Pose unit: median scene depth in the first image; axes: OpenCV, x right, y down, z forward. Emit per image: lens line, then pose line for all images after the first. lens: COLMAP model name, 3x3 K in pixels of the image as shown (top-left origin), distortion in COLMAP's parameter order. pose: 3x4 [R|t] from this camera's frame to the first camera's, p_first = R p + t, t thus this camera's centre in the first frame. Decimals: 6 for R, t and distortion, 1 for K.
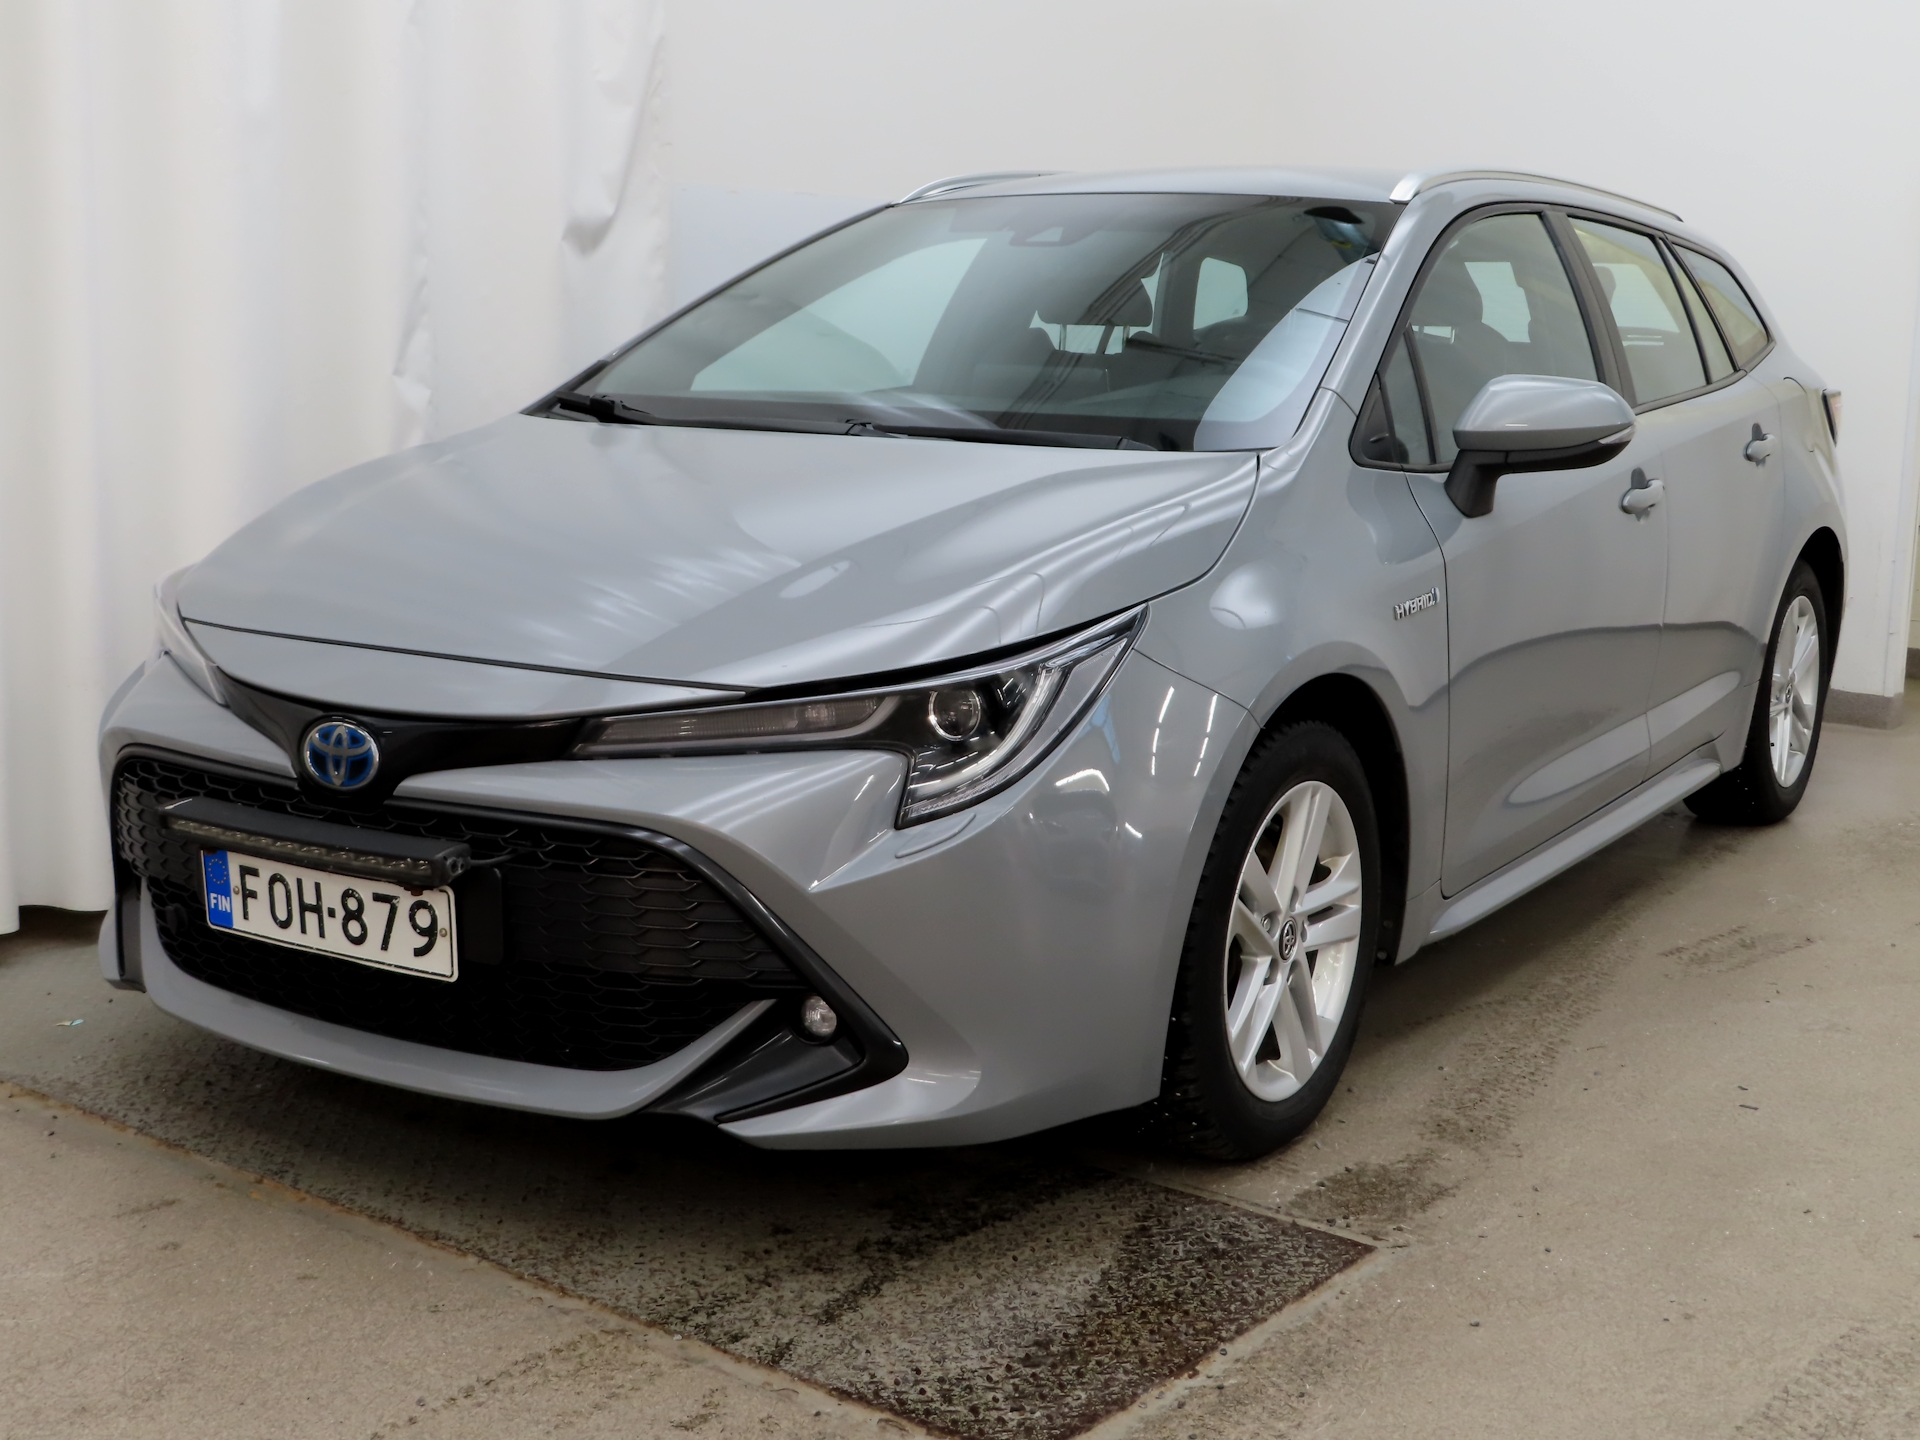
lens RADIAL K [[2328.2, 0, 960.1], [0, 2328.2, 723.8], [0, 0, 1]] dist [-0.024920, 0.000000]
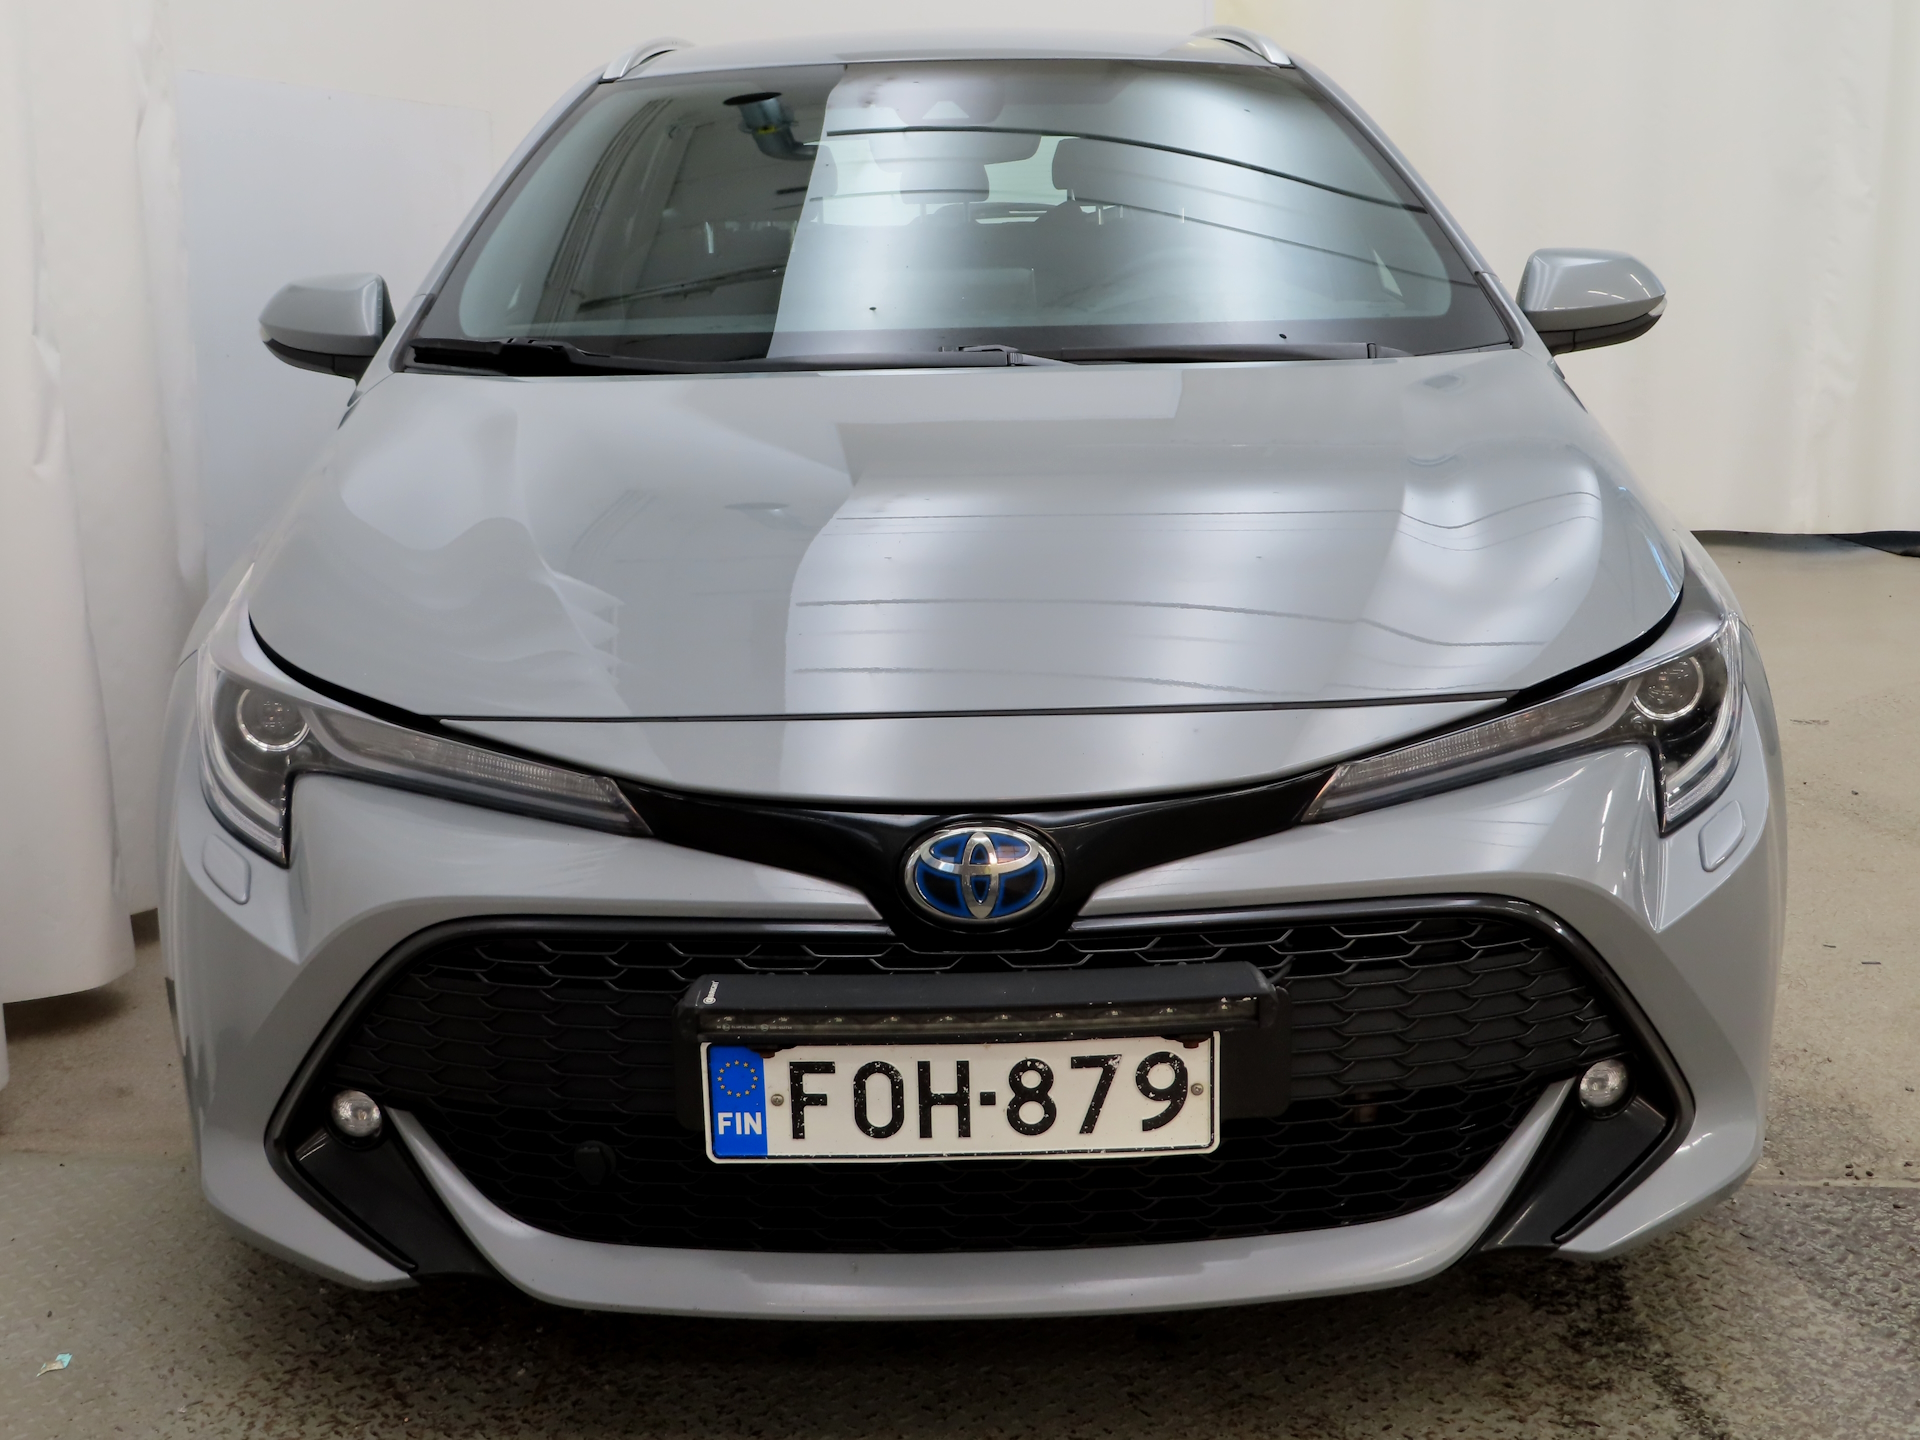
lens RADIAL K [[2328.2, 0, 957.8], [0, 2328.2, 714.9], [0, 0, 1]] dist [-0.024920, 0.000000]
pose [[0.841457, -0.146097, 0.520198, -0.624224], [0.125348, 0.989268, 0.075076, -0.086451], [-0.525584, 0.002033, 0.850739, 0.408864]]
